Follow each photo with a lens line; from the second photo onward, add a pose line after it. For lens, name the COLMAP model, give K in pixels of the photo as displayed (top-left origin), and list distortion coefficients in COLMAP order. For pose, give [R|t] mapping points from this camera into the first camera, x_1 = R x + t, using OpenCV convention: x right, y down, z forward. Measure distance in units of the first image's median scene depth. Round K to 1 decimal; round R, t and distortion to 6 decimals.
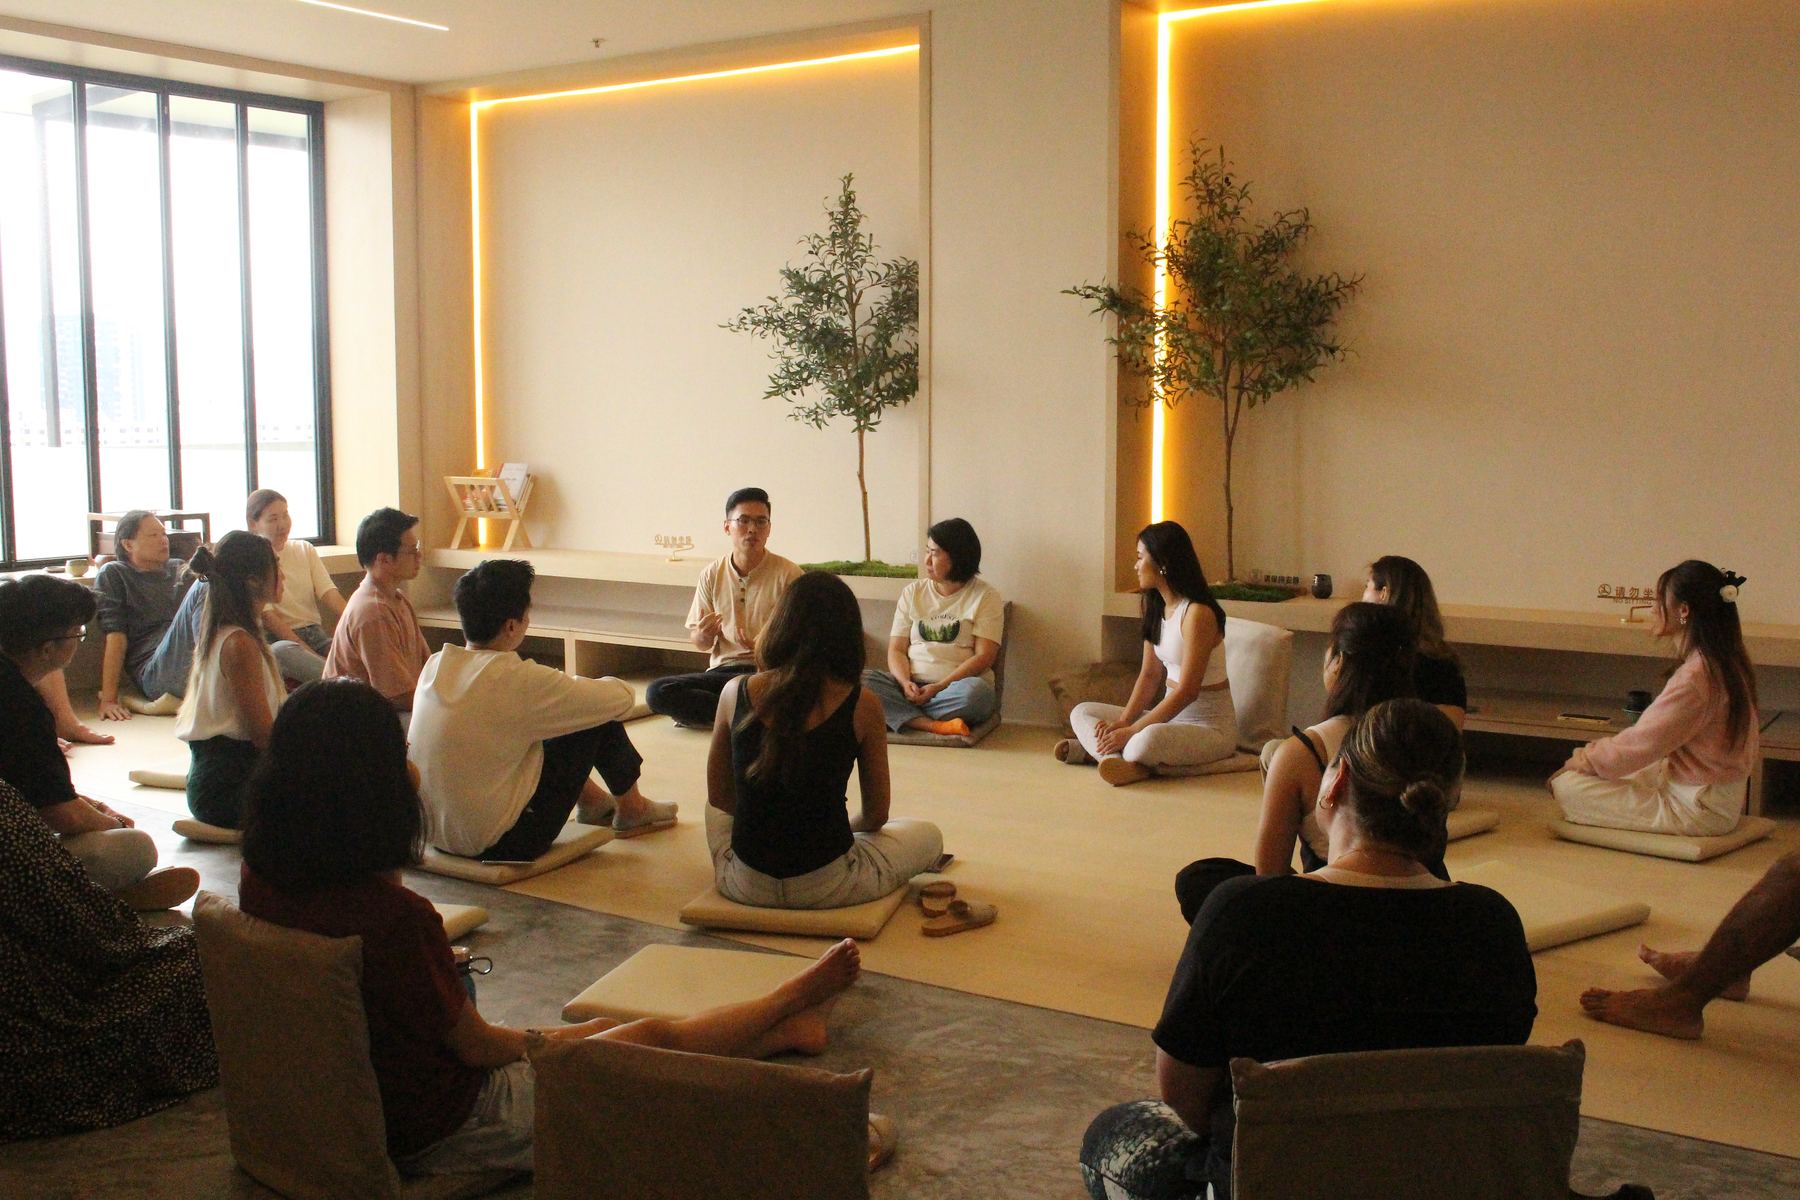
lens RADIAL K [[2056.9, 0, 900.0], [0, 2056.9, 600.0], [0, 0, 1]] dist [-0.115623, -0.021348]
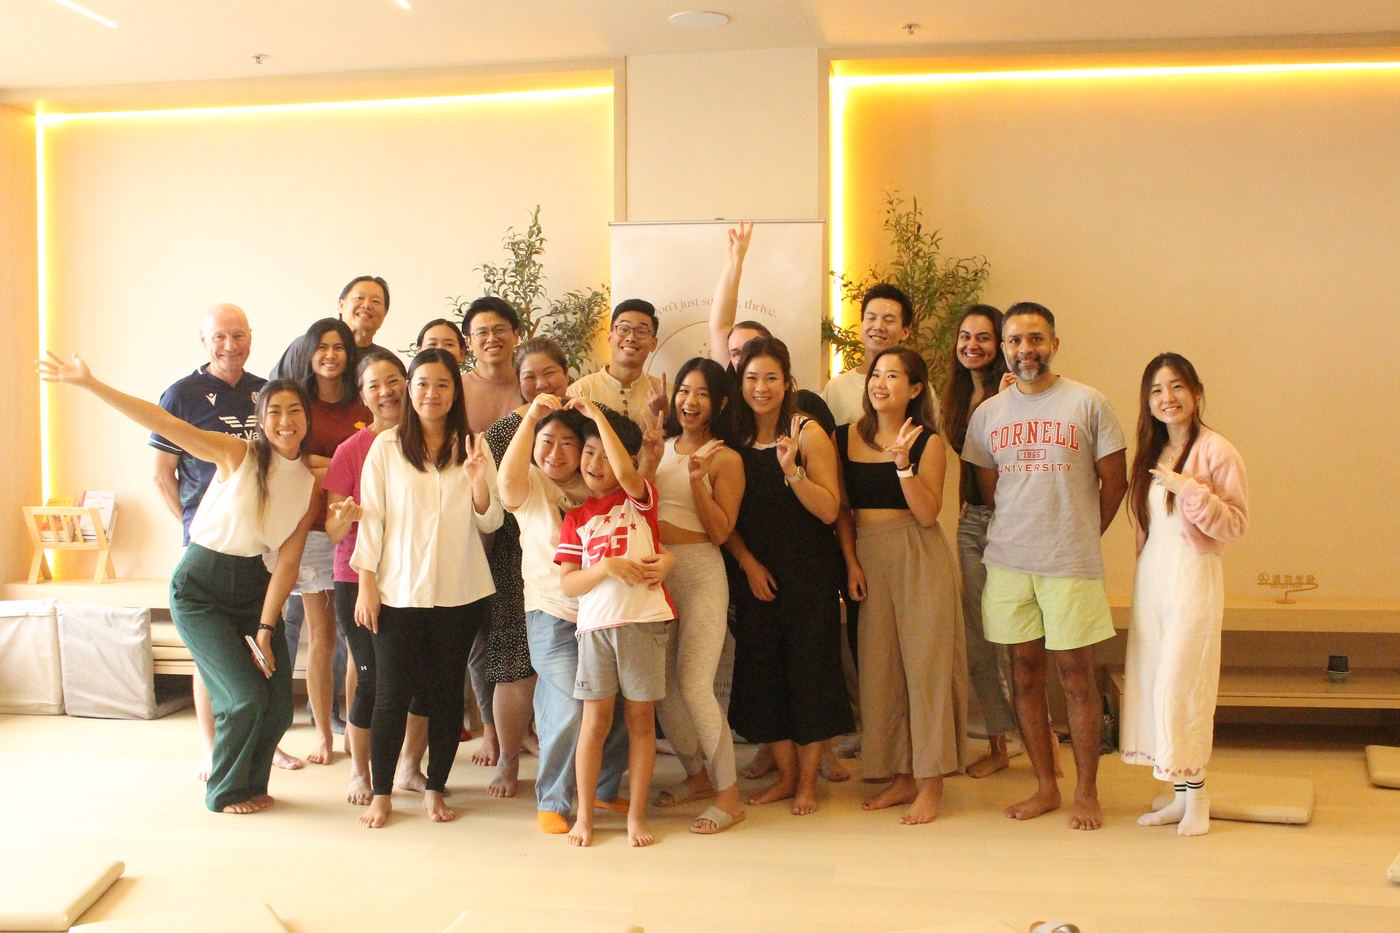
lens RADIAL K [[1599.8, 0, 700.0], [0, 1599.8, 466.5], [0, 0, 1]] dist [-0.115623, -0.021348]
pose [[0.889343, -0.015475, 0.456979, -0.312815], [0.045856, 0.997407, -0.055466, -0.028451], [-0.454935, 0.070283, 0.887747, 0.253598]]
